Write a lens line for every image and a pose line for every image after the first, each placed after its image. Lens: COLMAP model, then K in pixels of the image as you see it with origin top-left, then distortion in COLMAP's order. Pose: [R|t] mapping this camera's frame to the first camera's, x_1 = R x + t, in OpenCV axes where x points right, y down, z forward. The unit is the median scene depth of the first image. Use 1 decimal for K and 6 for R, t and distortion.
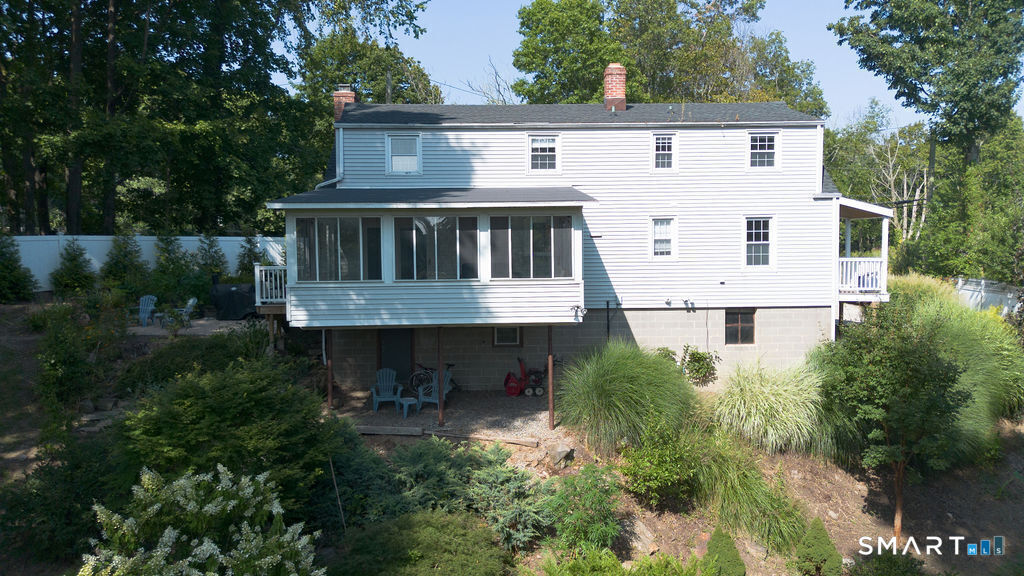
lens RADIAL K [[713.5, 0, 512.0], [0, 713.5, 288.0], [0, 0, 1]] dist [0.011530, -0.000998]
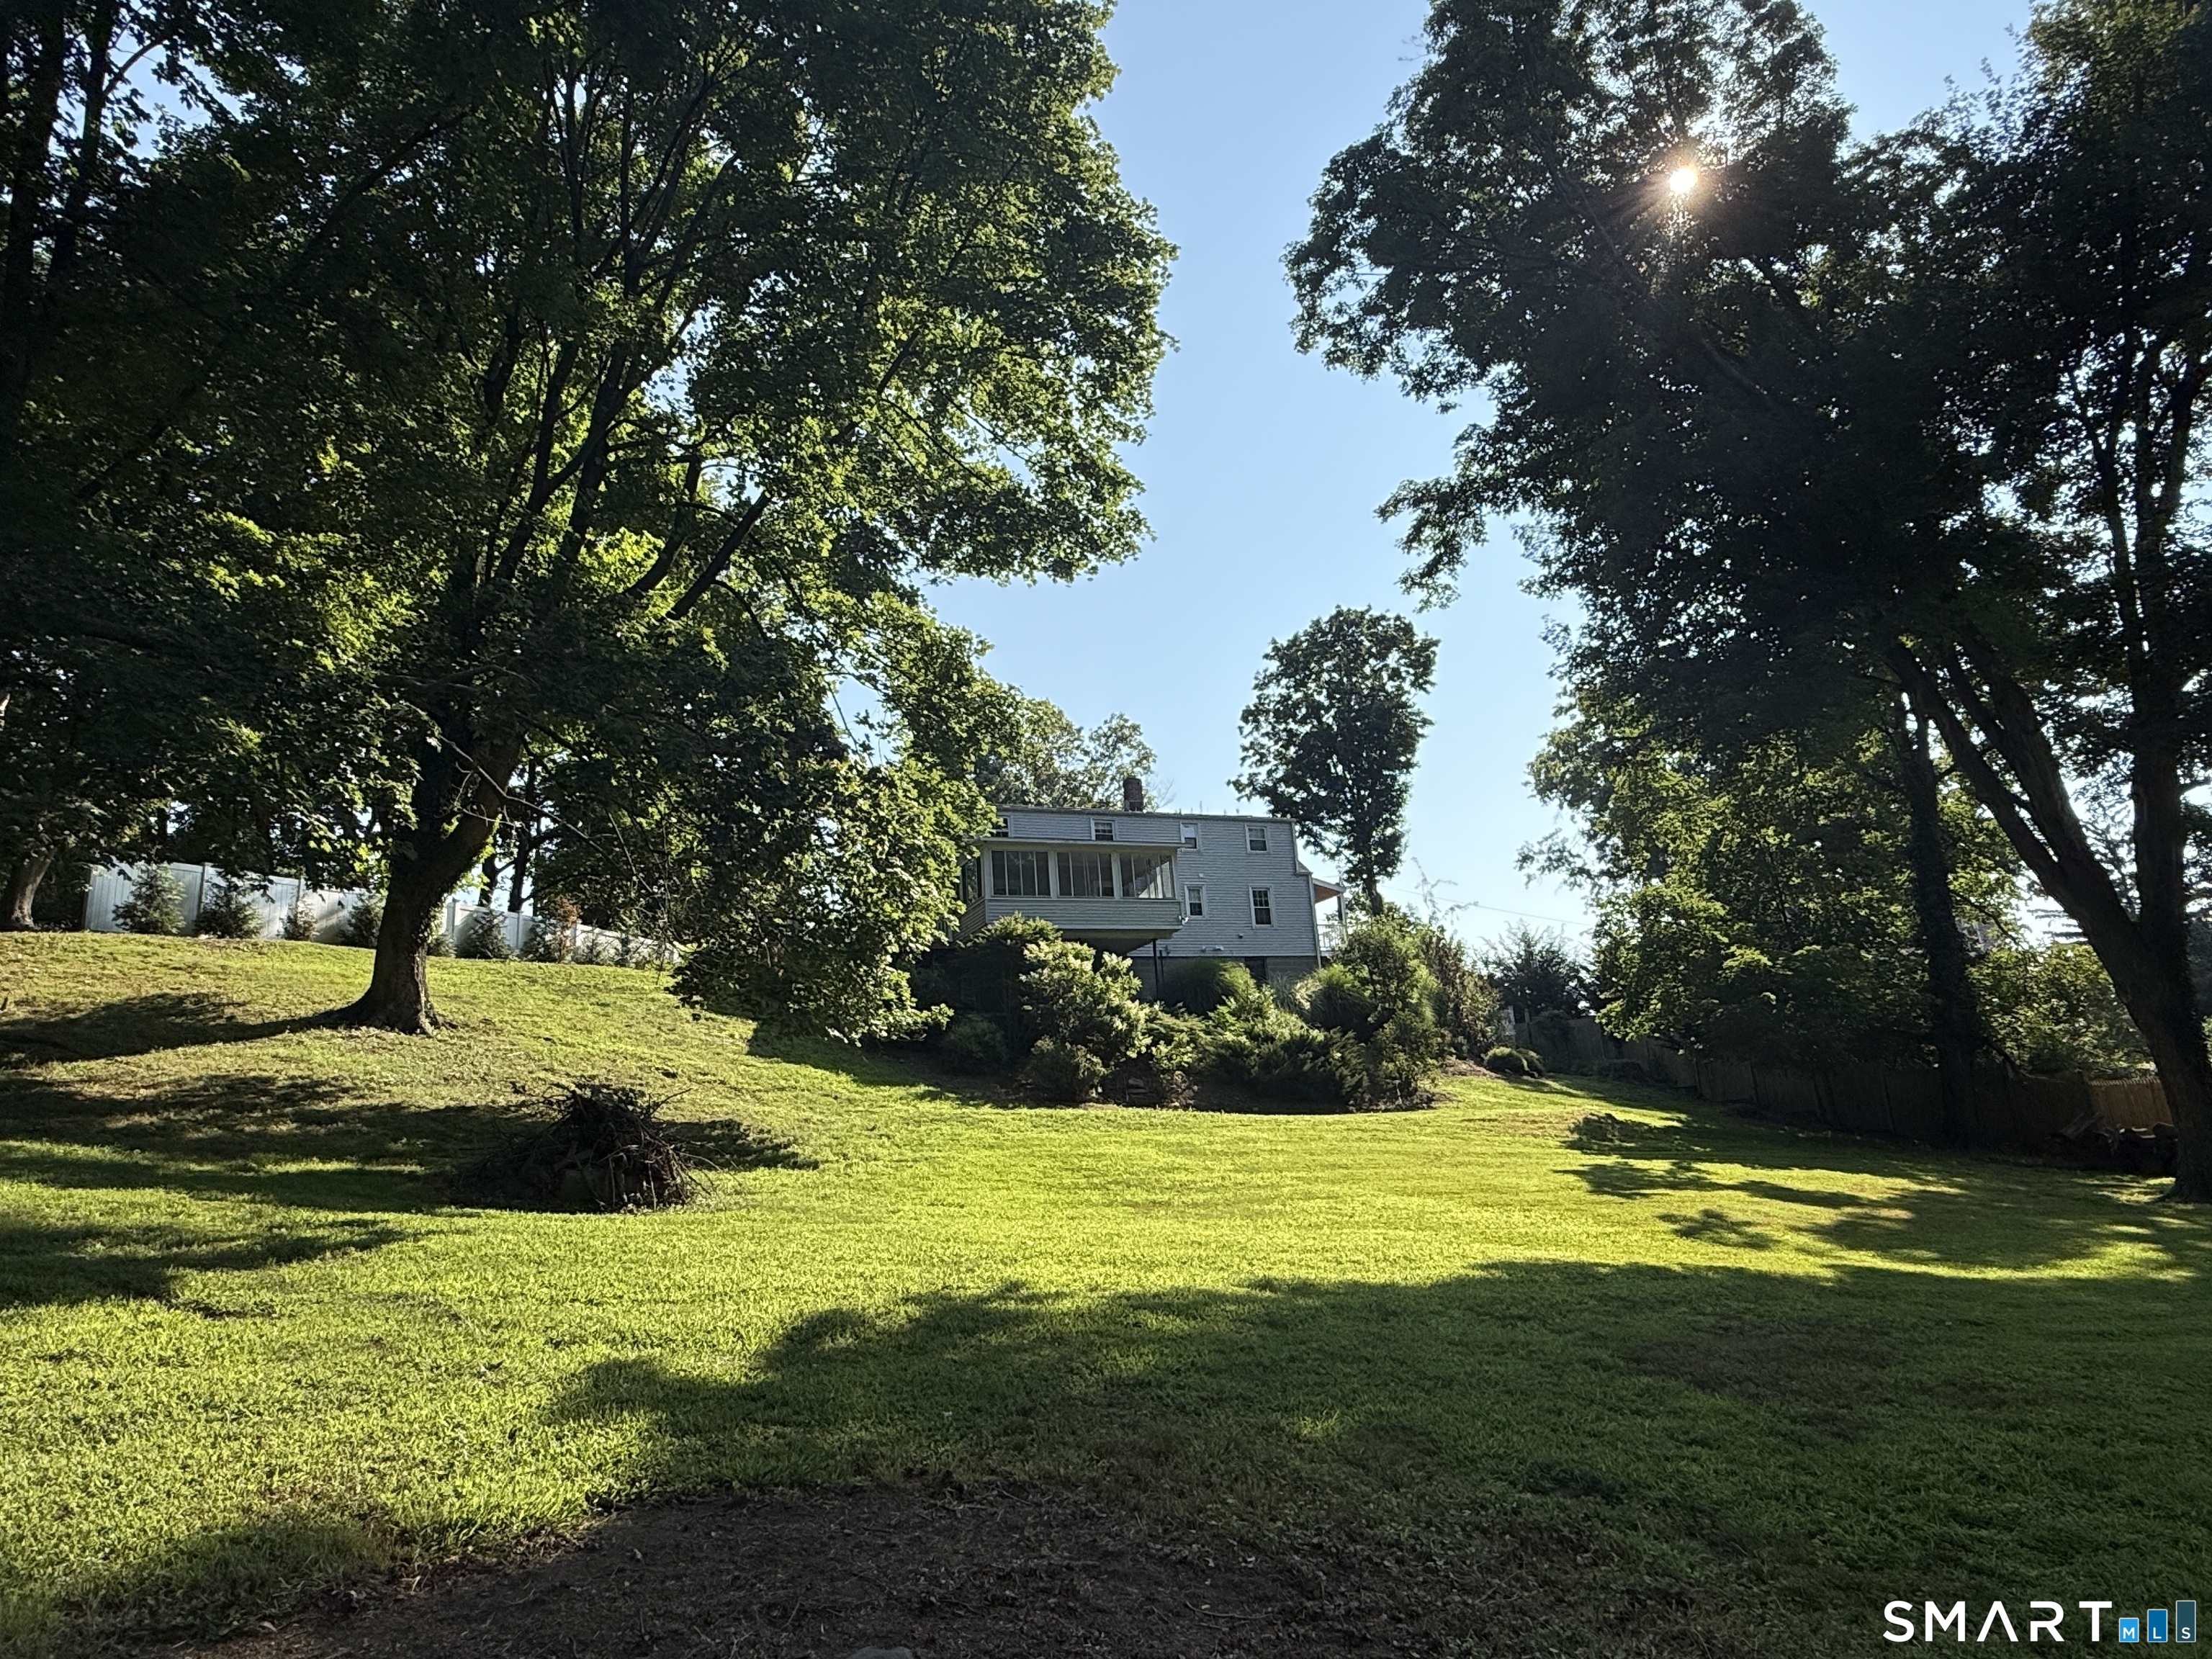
lens RADIAL K [[1285.7, 0, 1106.0], [0, 1285.7, 829.5], [0, 0, 1]] dist [-0.000074, -0.000023]
pose [[0.929769, 0.036556, 0.366324, -0.764174], [0.087335, 0.944750, -0.315943, 0.510922], [-0.357634, 0.325747, 0.875207, -0.978785]]
